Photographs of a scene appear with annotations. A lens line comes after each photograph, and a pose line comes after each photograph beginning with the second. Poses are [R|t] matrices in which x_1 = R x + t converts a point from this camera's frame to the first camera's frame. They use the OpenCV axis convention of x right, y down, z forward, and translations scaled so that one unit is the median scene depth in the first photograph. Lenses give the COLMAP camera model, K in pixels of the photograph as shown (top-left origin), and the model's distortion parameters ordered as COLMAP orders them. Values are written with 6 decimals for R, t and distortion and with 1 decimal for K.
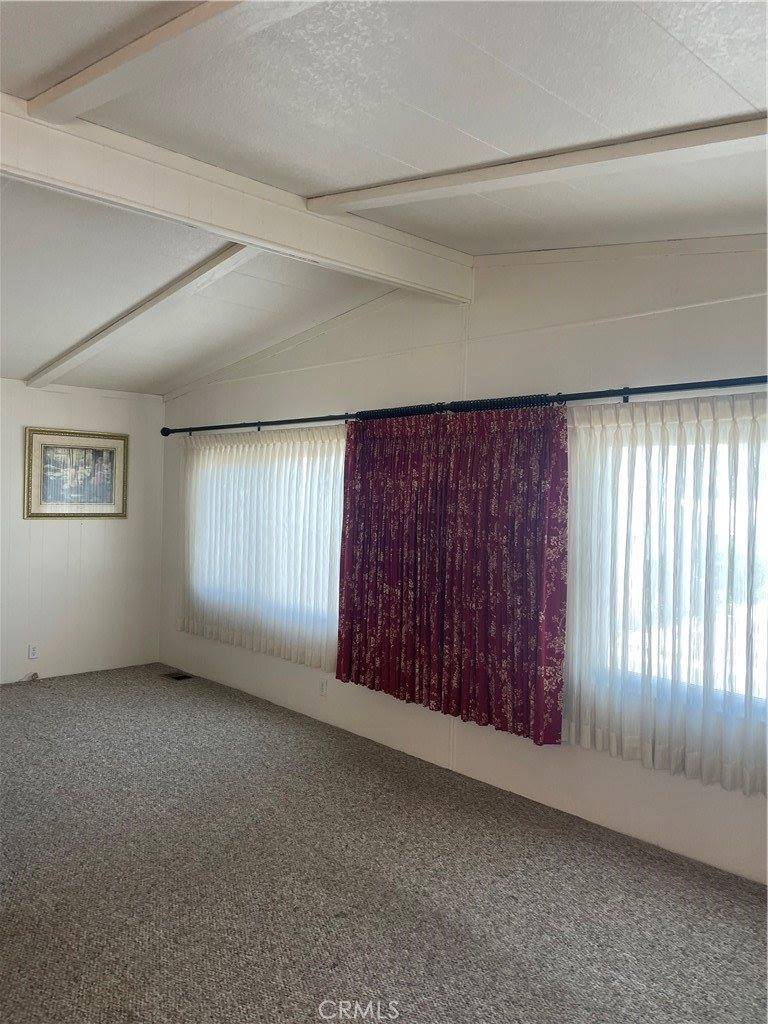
lens RADIAL K [[786.6, 0, 379.5], [0, 786.6, 504.7], [0, 0, 1]] dist [0.053893, -0.002137]
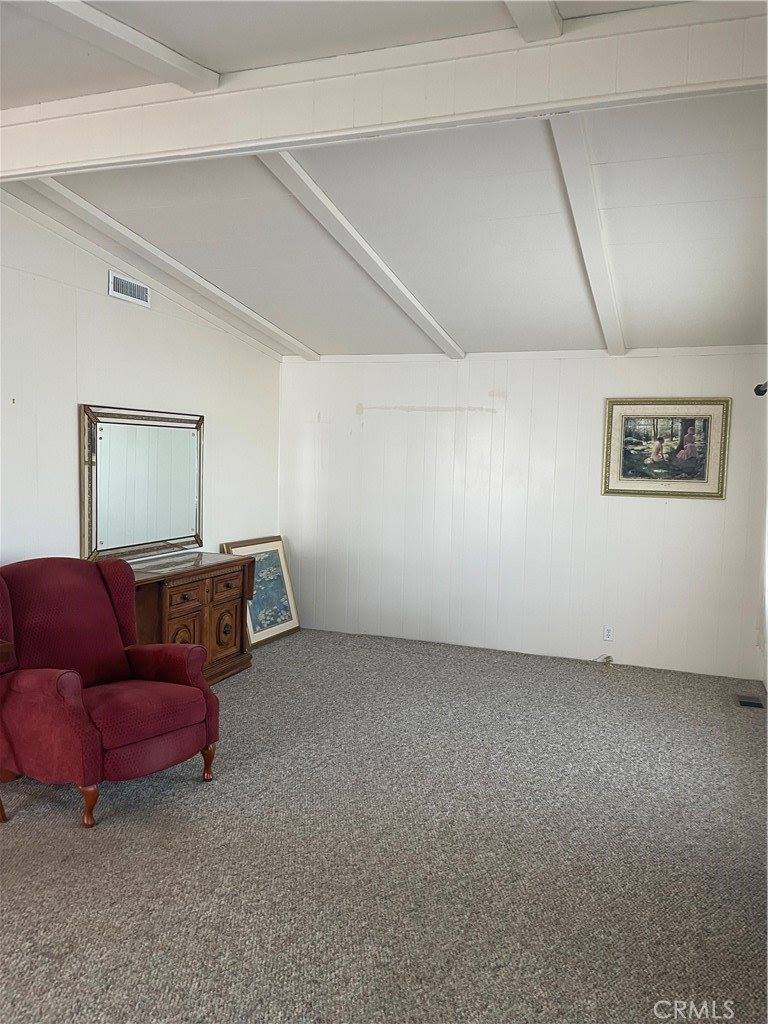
lens RADIAL K [[786.6, 0, 380.2], [0, 786.6, 519.9], [0, 0, 1]] dist [0.053893, -0.002137]
pose [[0.465123, 0.061752, -0.883090, 0.267700], [-0.027228, 0.998090, 0.055453, 0.002207], [0.884827, -0.001748, 0.465916, 0.309746]]
